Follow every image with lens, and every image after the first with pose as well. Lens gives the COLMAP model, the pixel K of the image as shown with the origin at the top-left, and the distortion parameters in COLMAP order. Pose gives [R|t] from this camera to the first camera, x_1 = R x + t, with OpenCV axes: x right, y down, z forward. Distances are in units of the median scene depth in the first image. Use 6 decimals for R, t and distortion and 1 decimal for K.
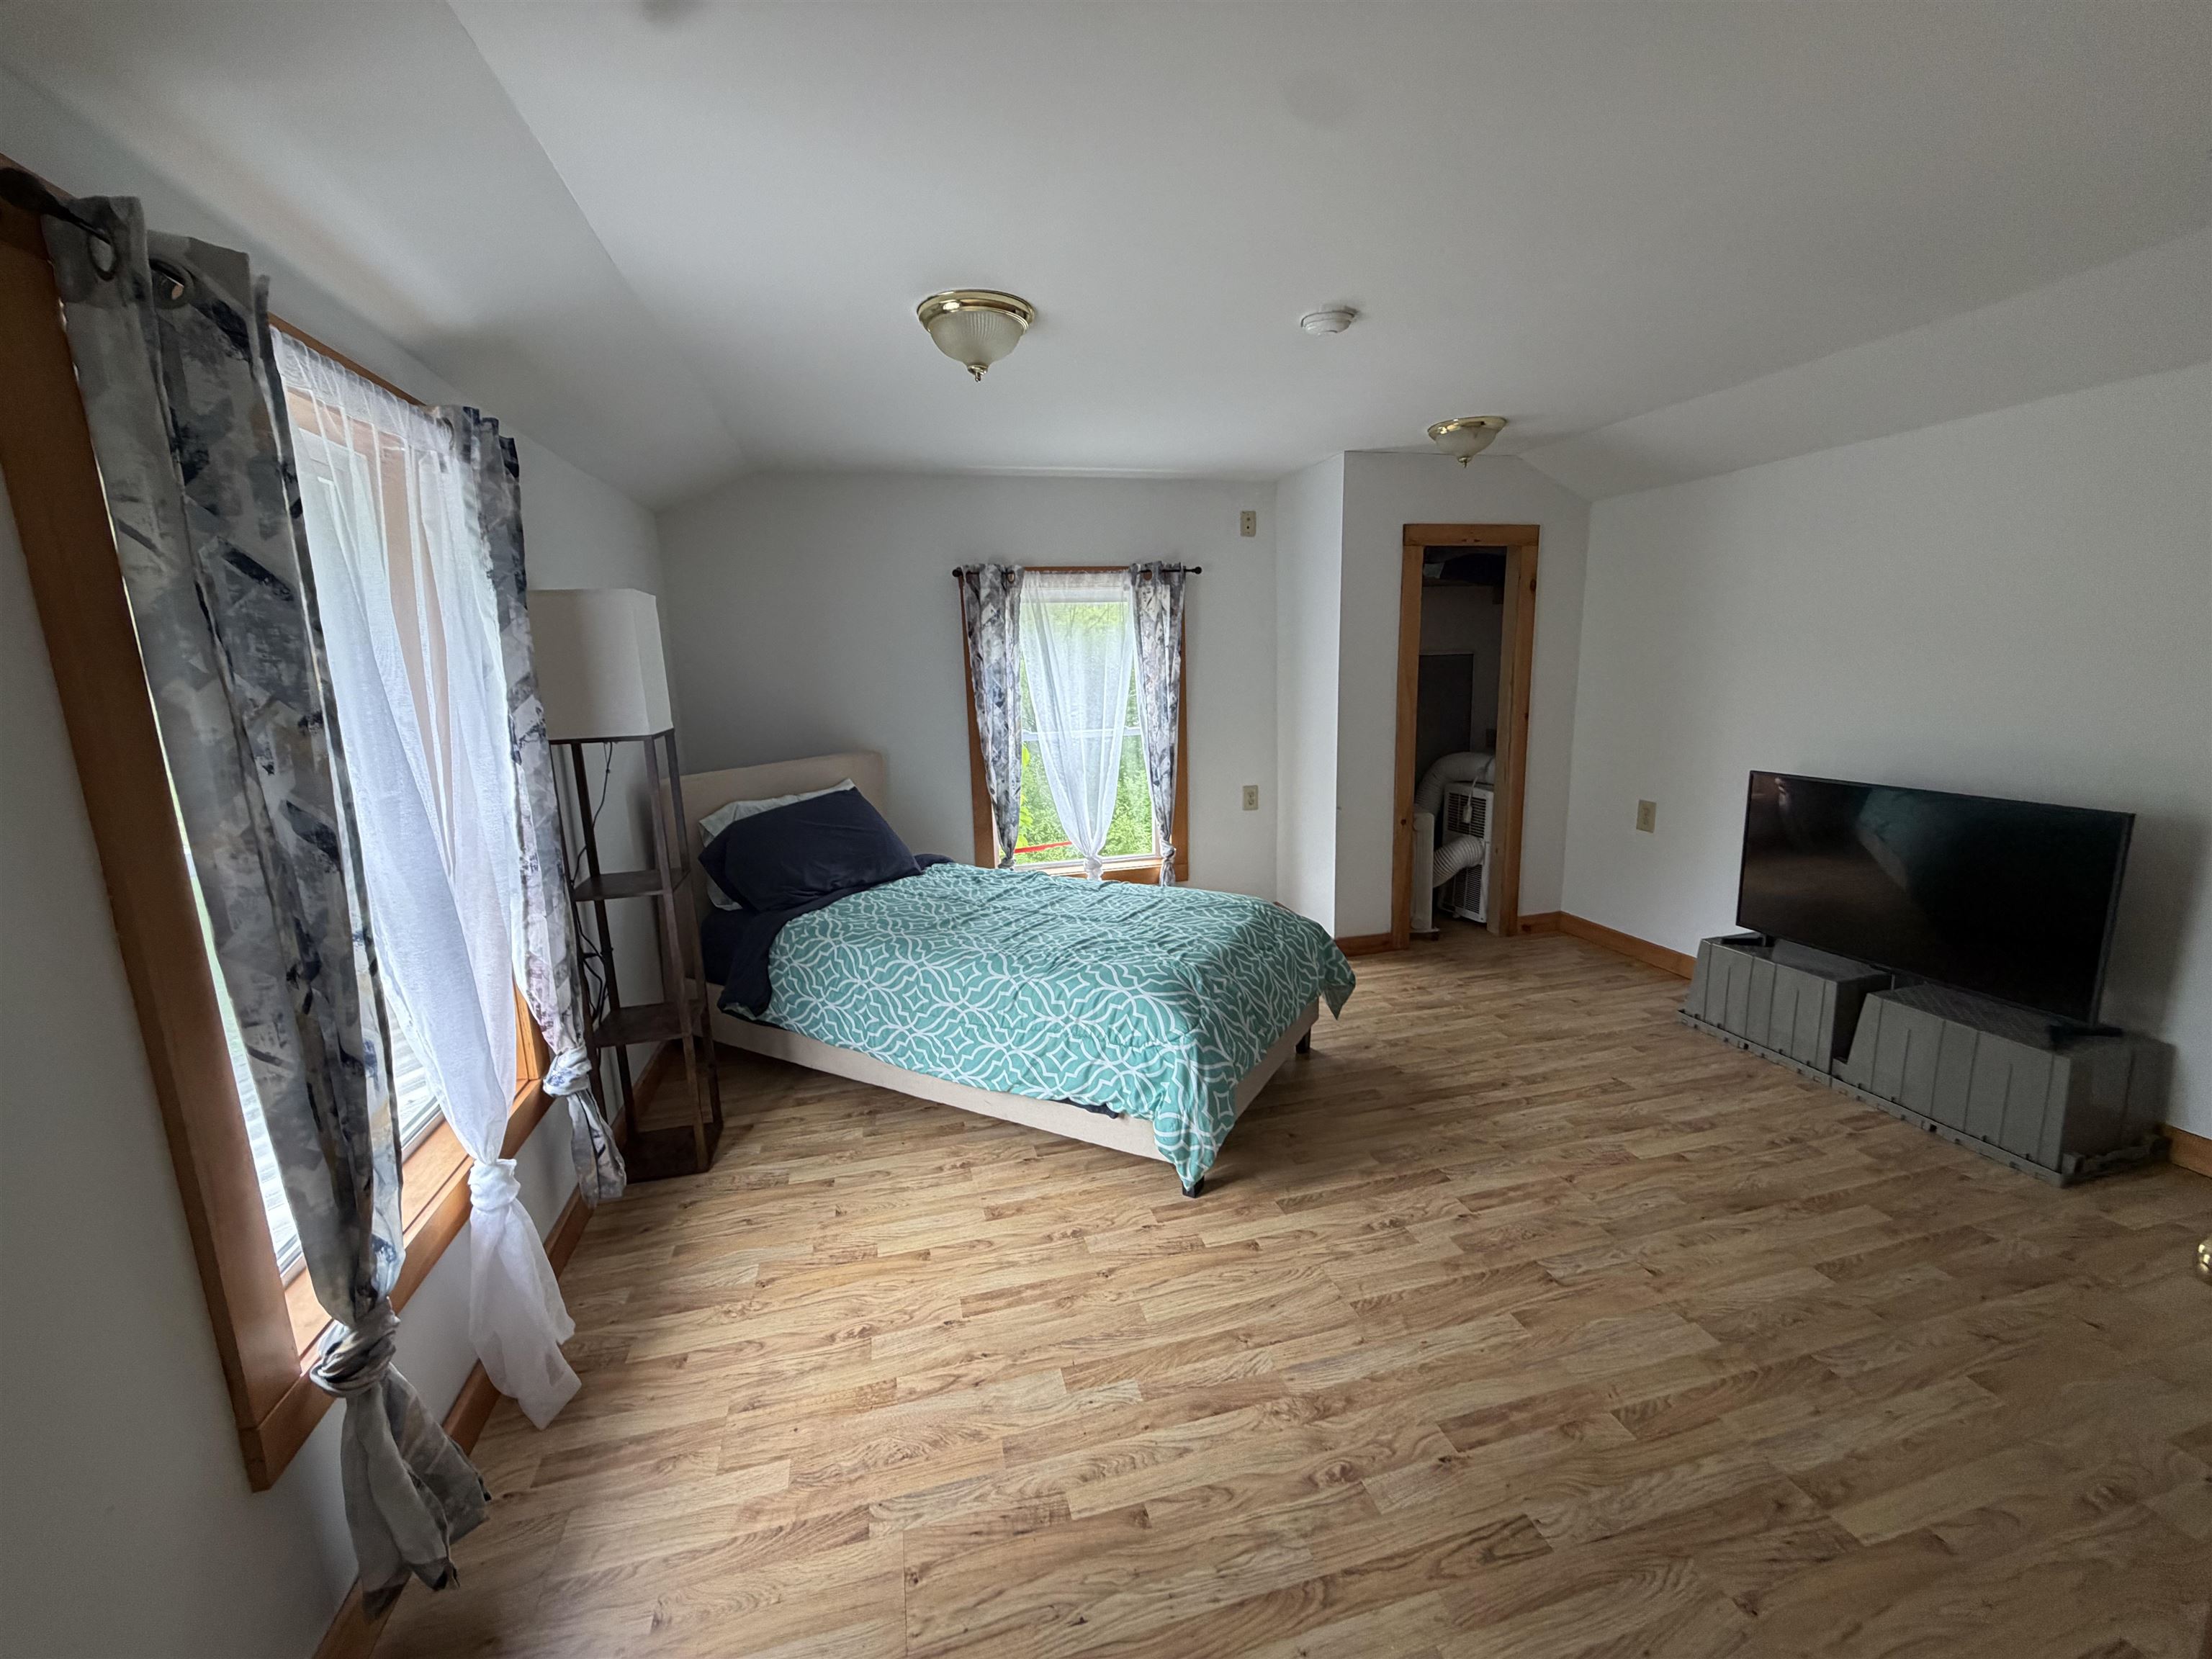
lens RADIAL K [[878.8, 0, 1102.9], [0, 878.8, 826.8], [0, 0, 1]] dist [-0.000273, 0.000300]
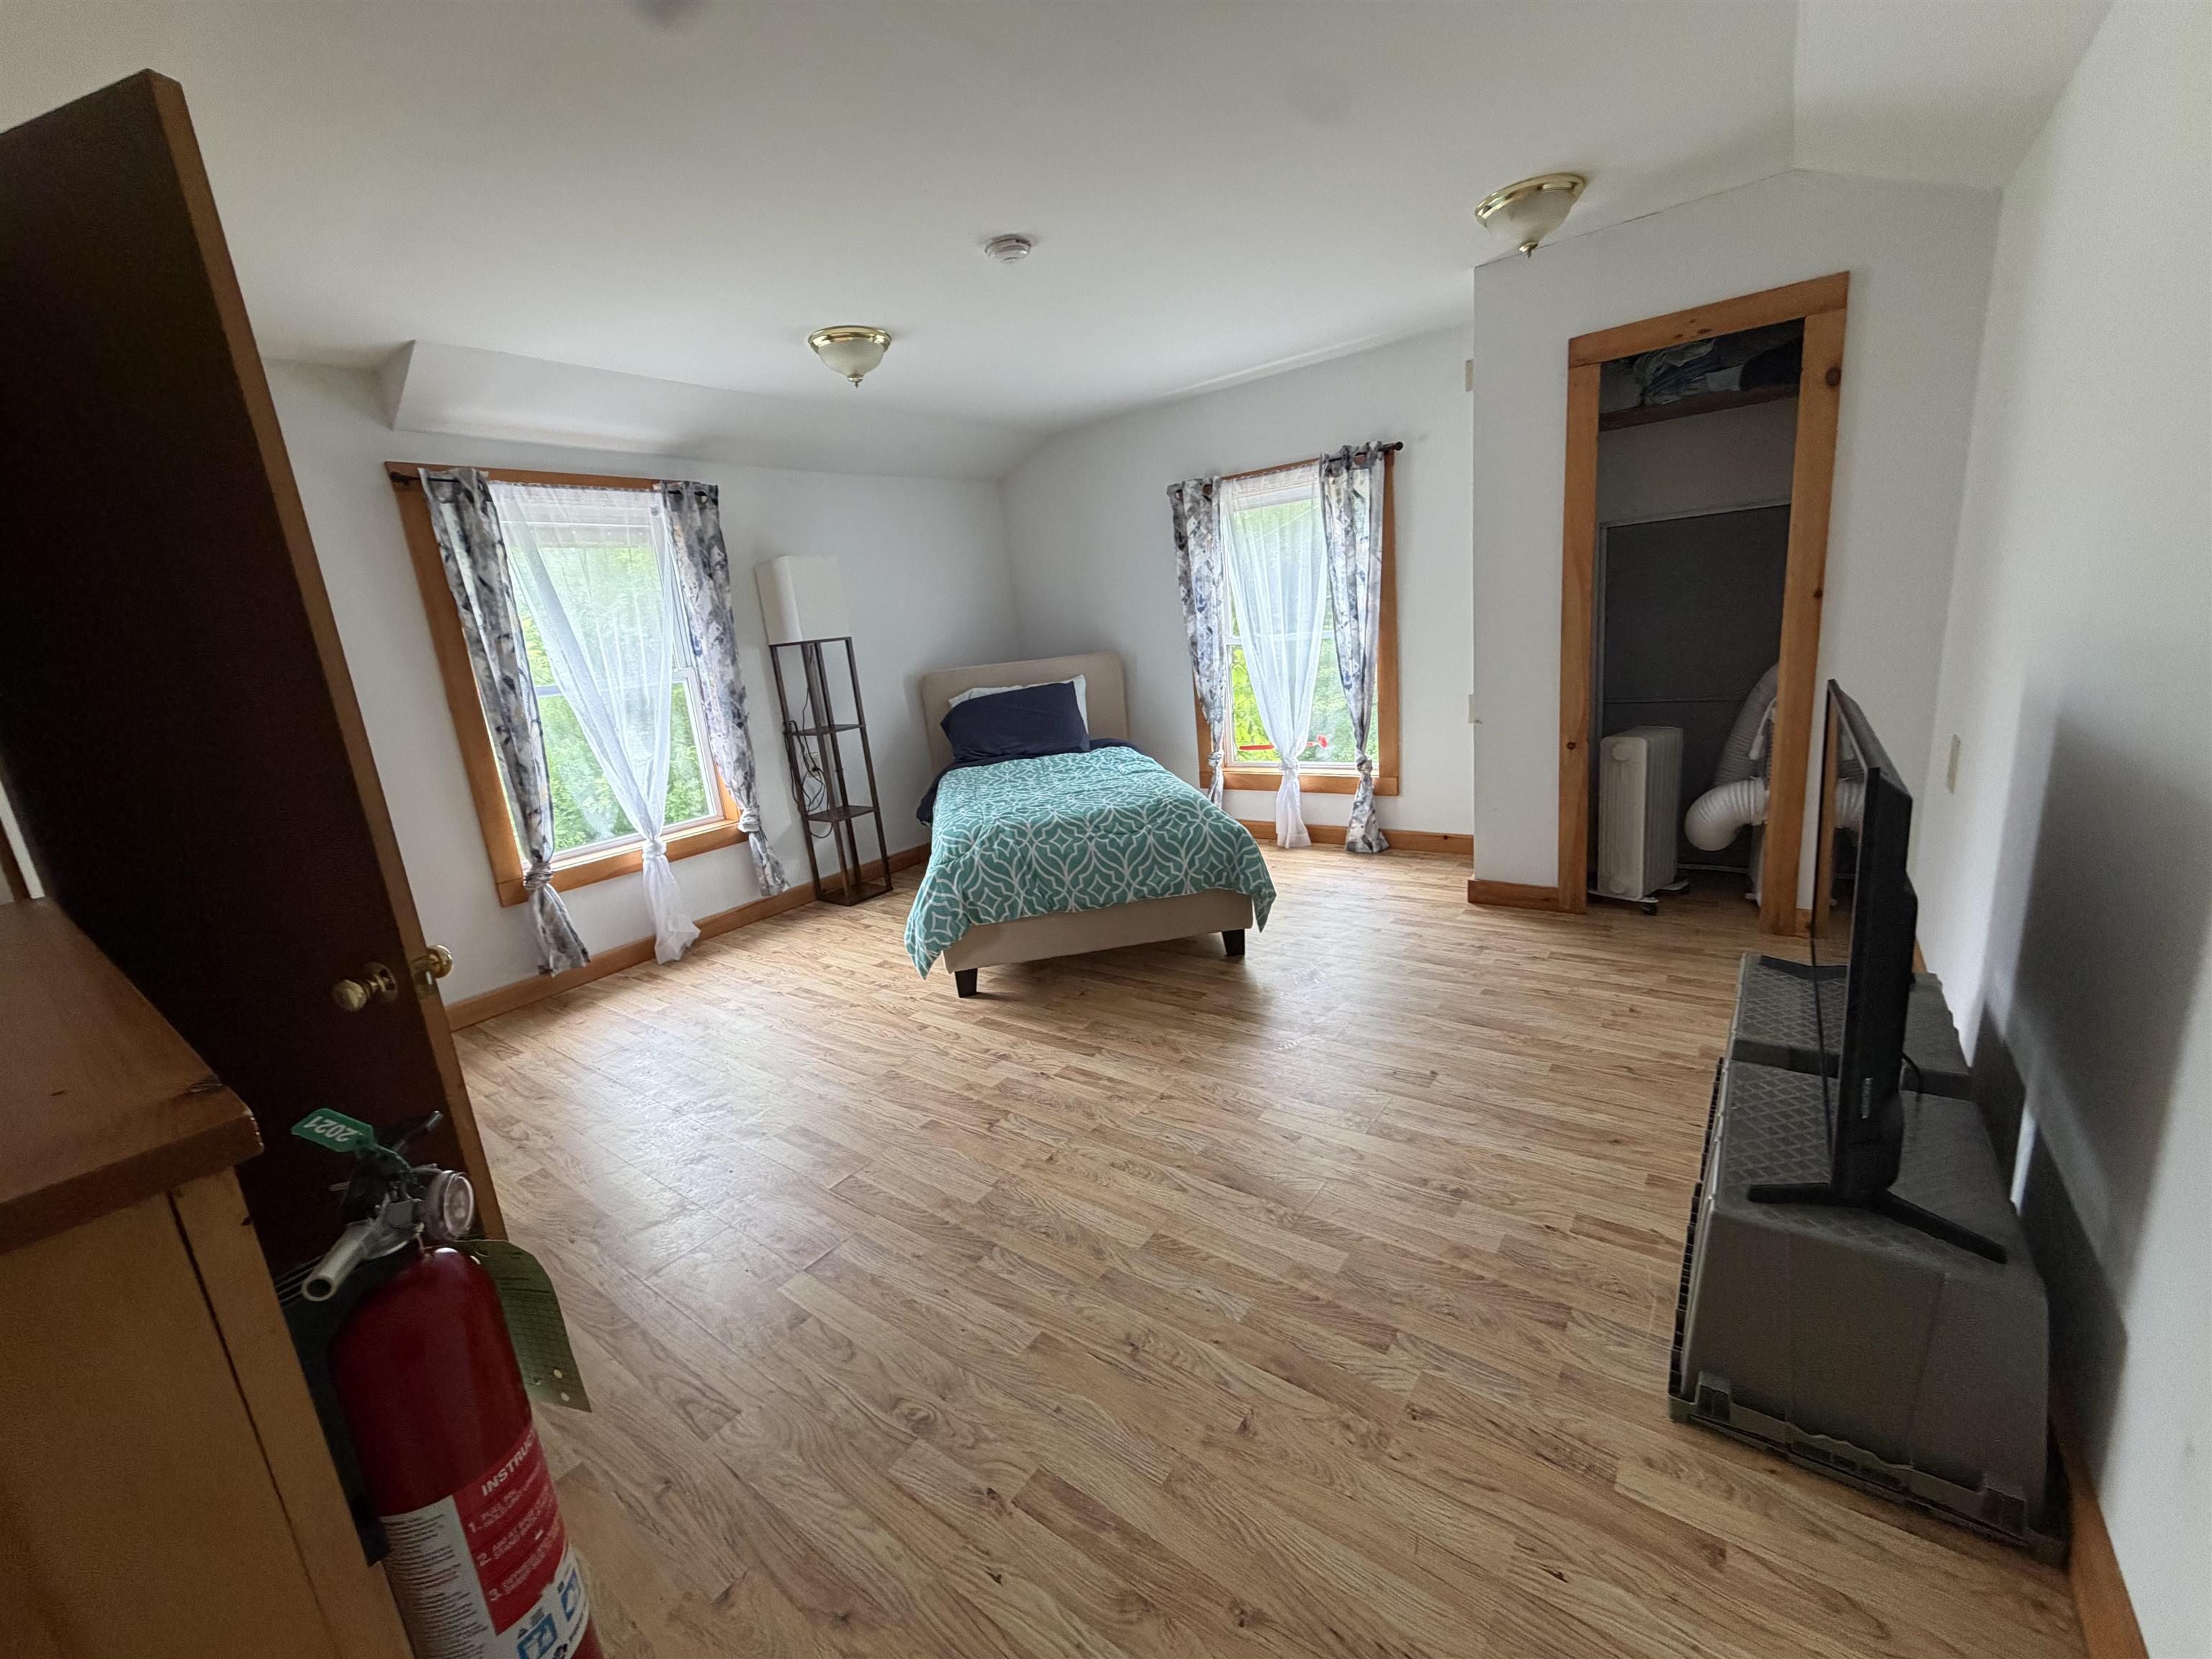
lens RADIAL K [[878.8, 0, 1103.5], [0, 878.8, 829.0], [0, 0, 1]] dist [-0.000273, 0.000300]
pose [[0.624046, 0.150503, -0.766756, 1.106251], [-0.069970, 0.988096, 0.137002, -0.016067], [0.778248, -0.031846, 0.627149, 0.329795]]
